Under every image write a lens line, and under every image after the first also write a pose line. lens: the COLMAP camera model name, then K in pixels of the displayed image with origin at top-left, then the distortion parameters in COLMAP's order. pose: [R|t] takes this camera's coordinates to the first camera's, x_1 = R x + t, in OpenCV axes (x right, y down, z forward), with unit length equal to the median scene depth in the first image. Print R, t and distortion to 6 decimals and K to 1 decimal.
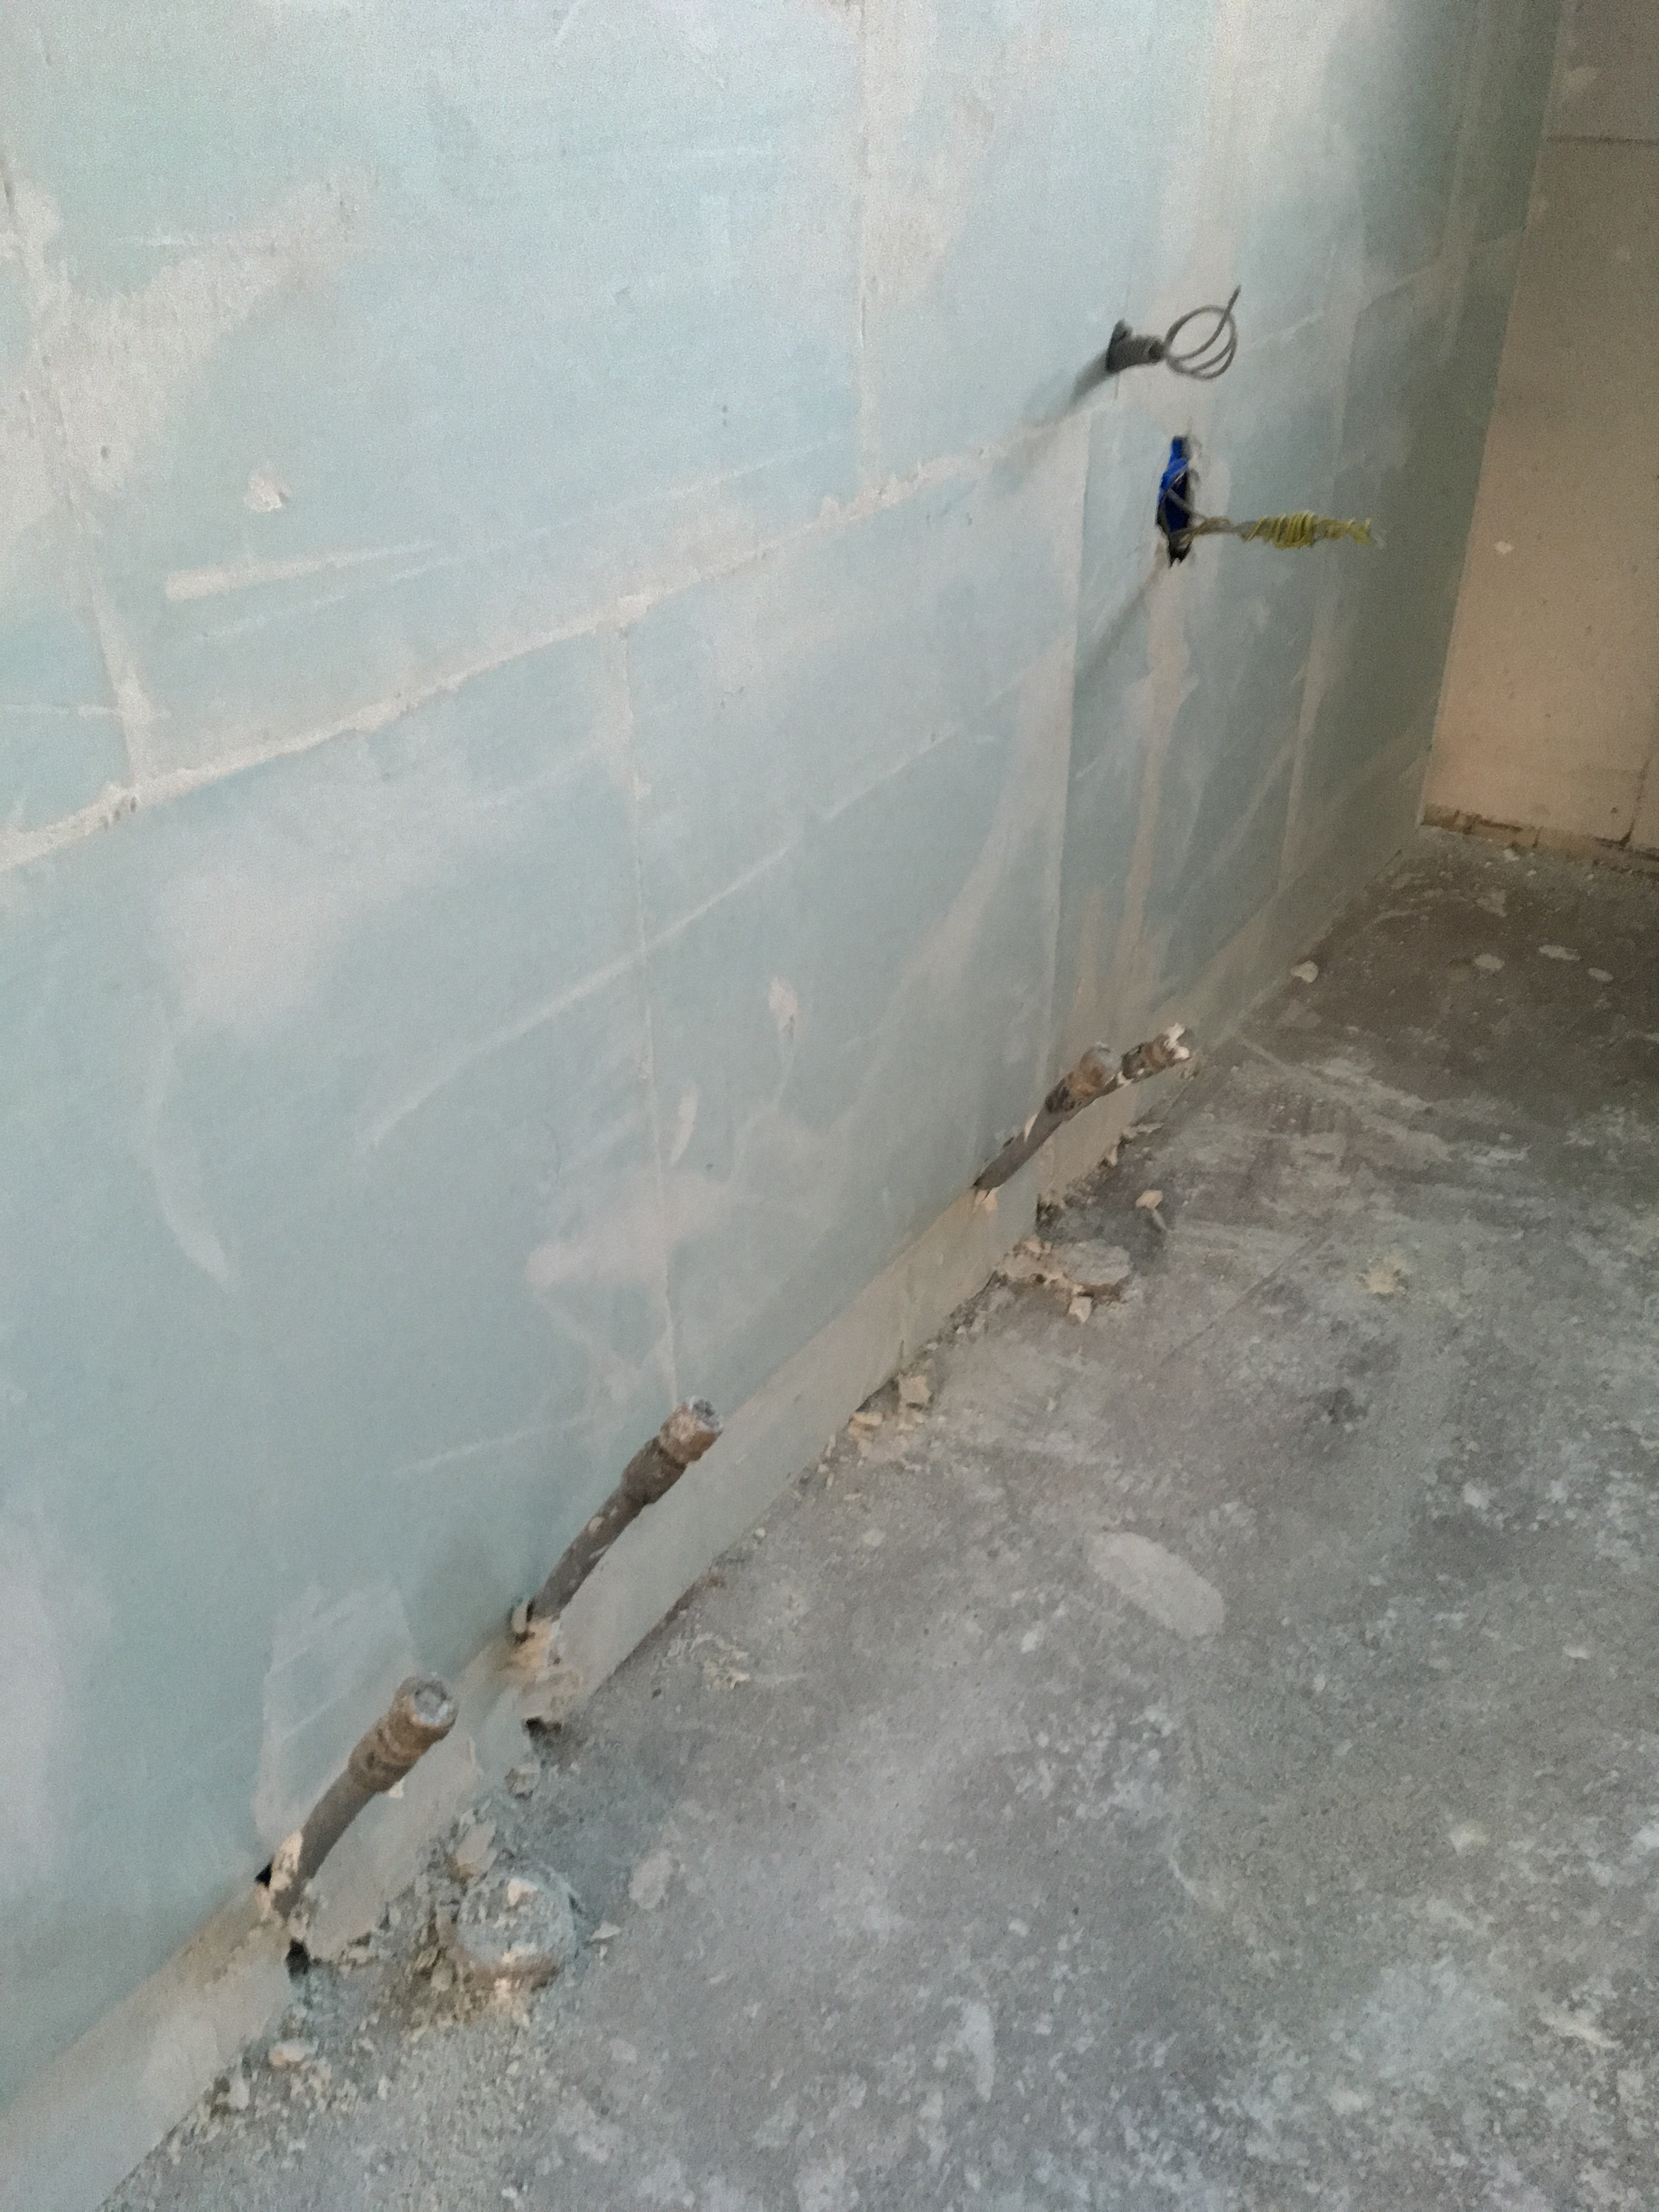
lens RADIAL K [[1873.6, 0, 837.5], [0, 1873.6, 1113.7], [0, 0, 1]] dist [0.083410, -0.104272]
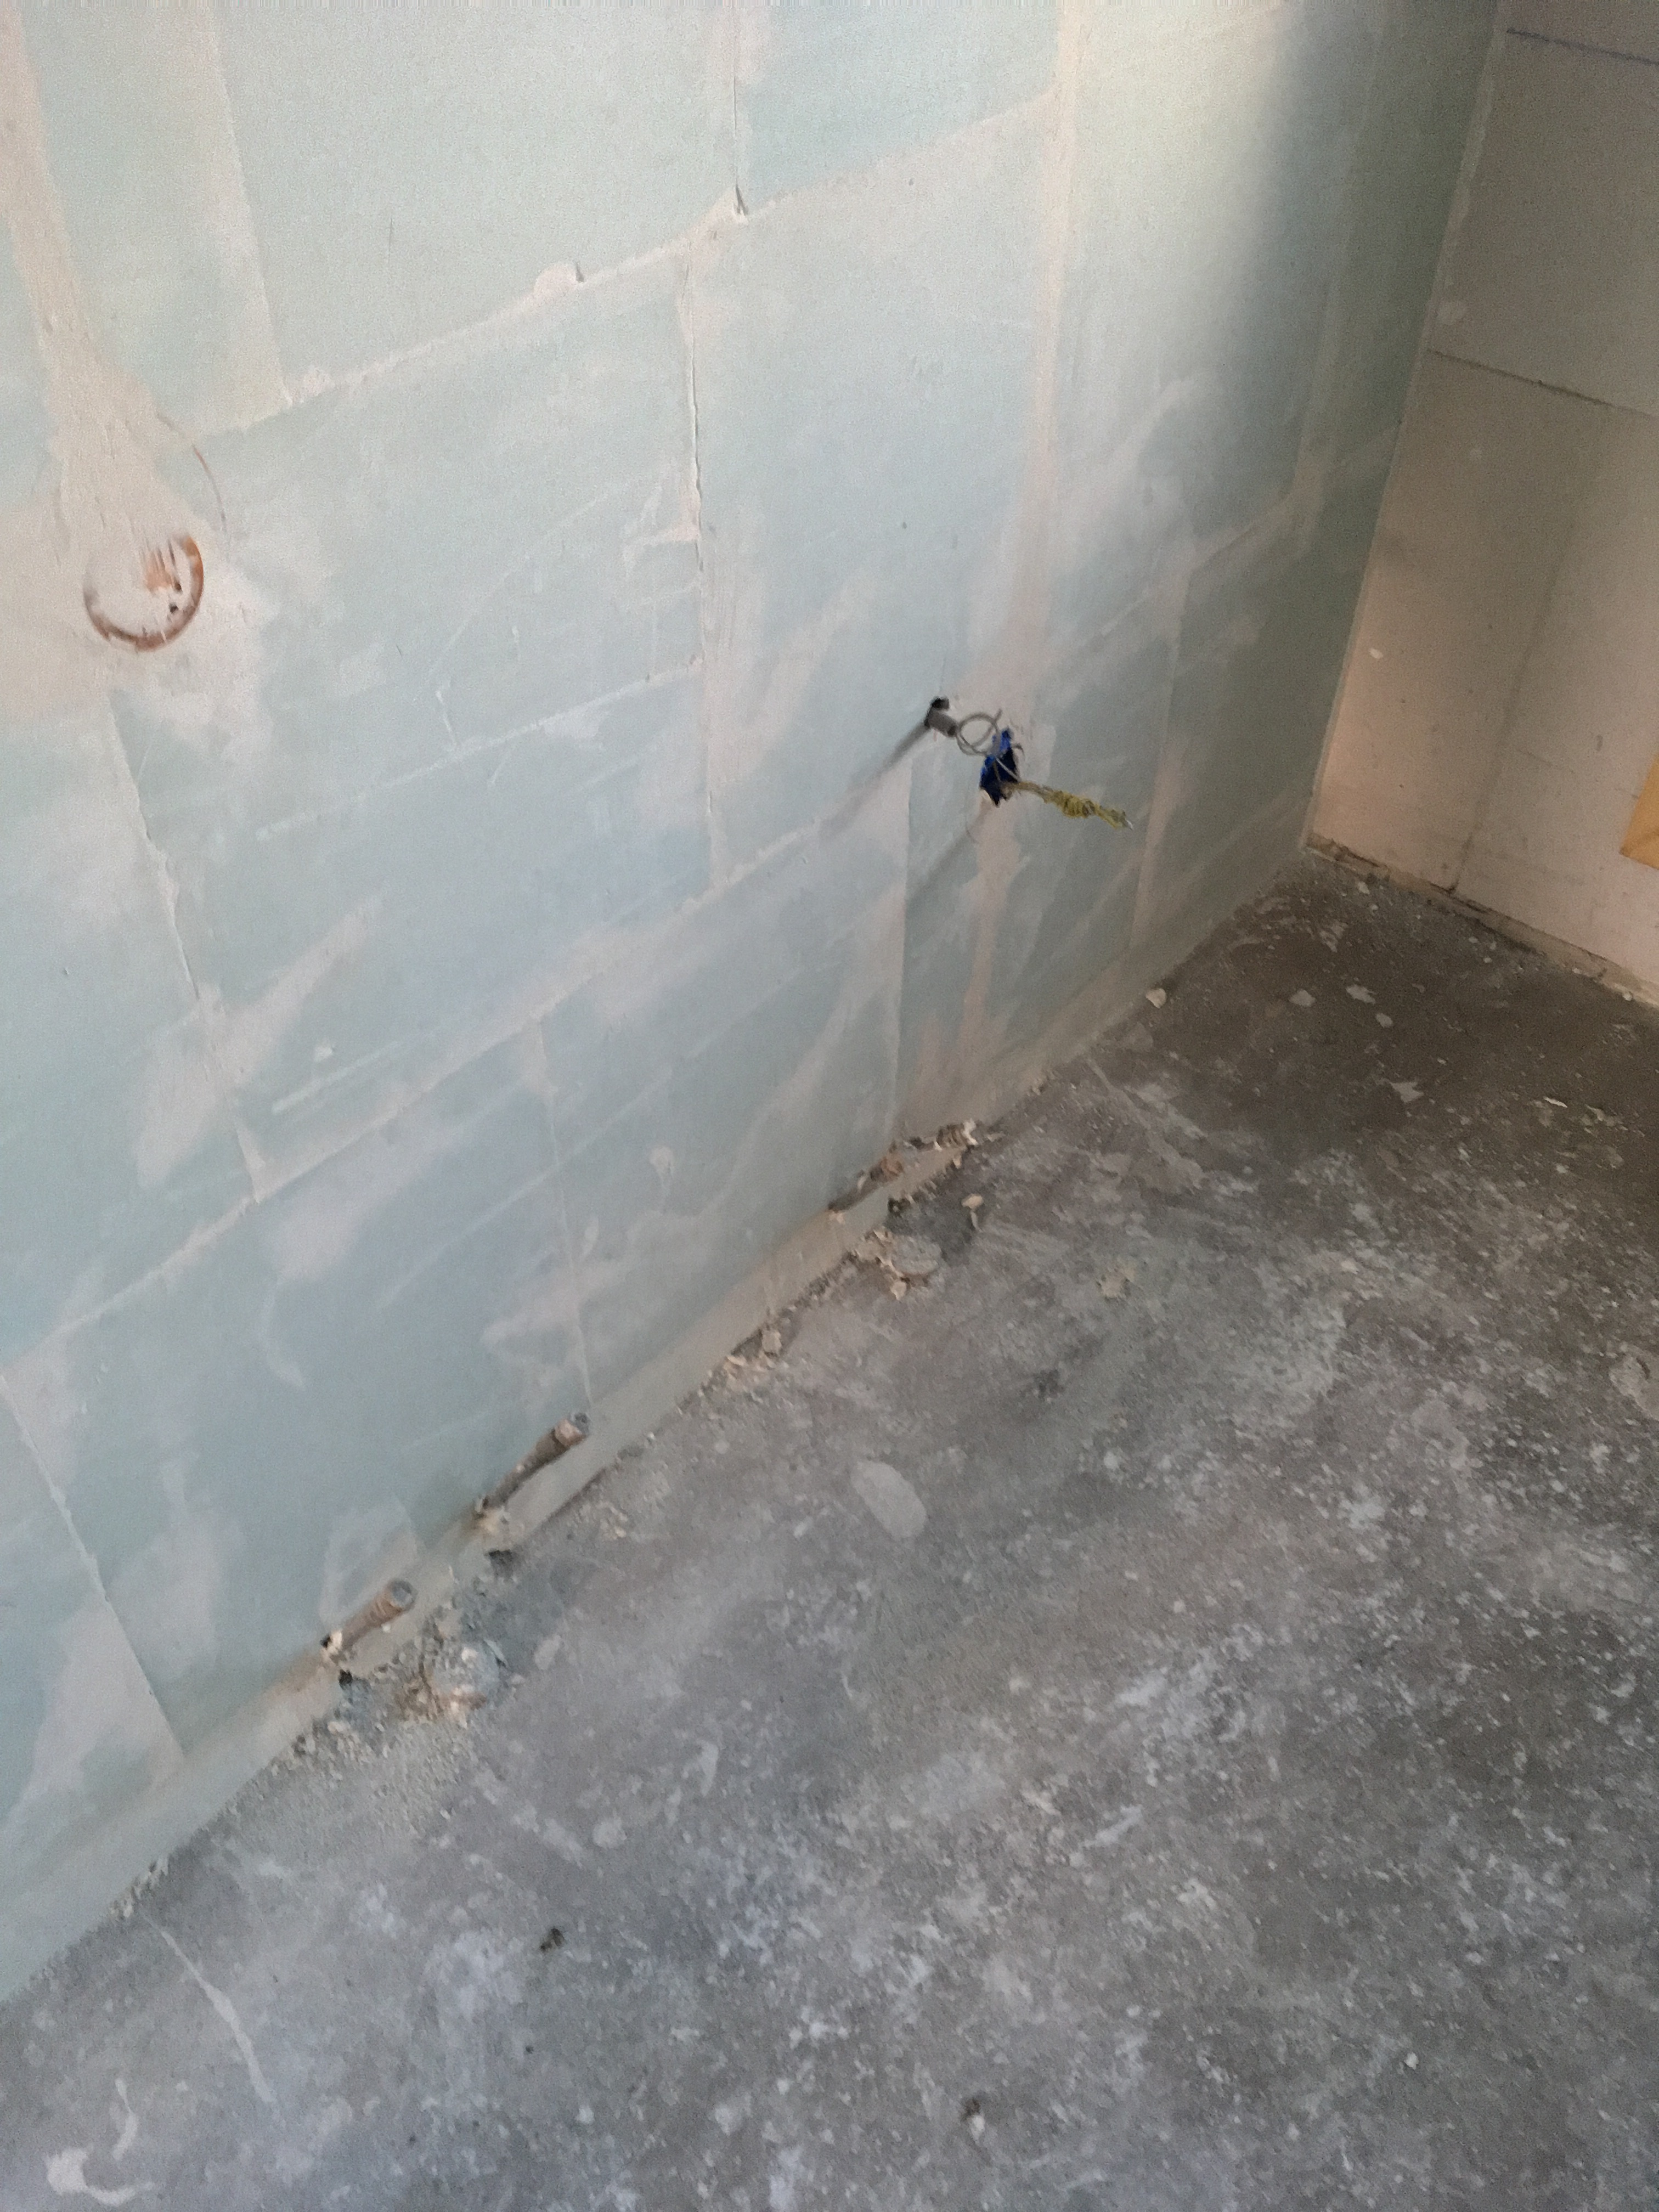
lens RADIAL K [[1873.6, 0, 837.5], [0, 1873.6, 1113.7], [0, 0, 1]] dist [0.083410, -0.104272]
pose [[0.991920, 0.100191, -0.077828, 0.237245], [-0.081297, 0.972926, 0.216346, -0.448242], [0.097397, -0.208271, 0.973210, -0.532570]]
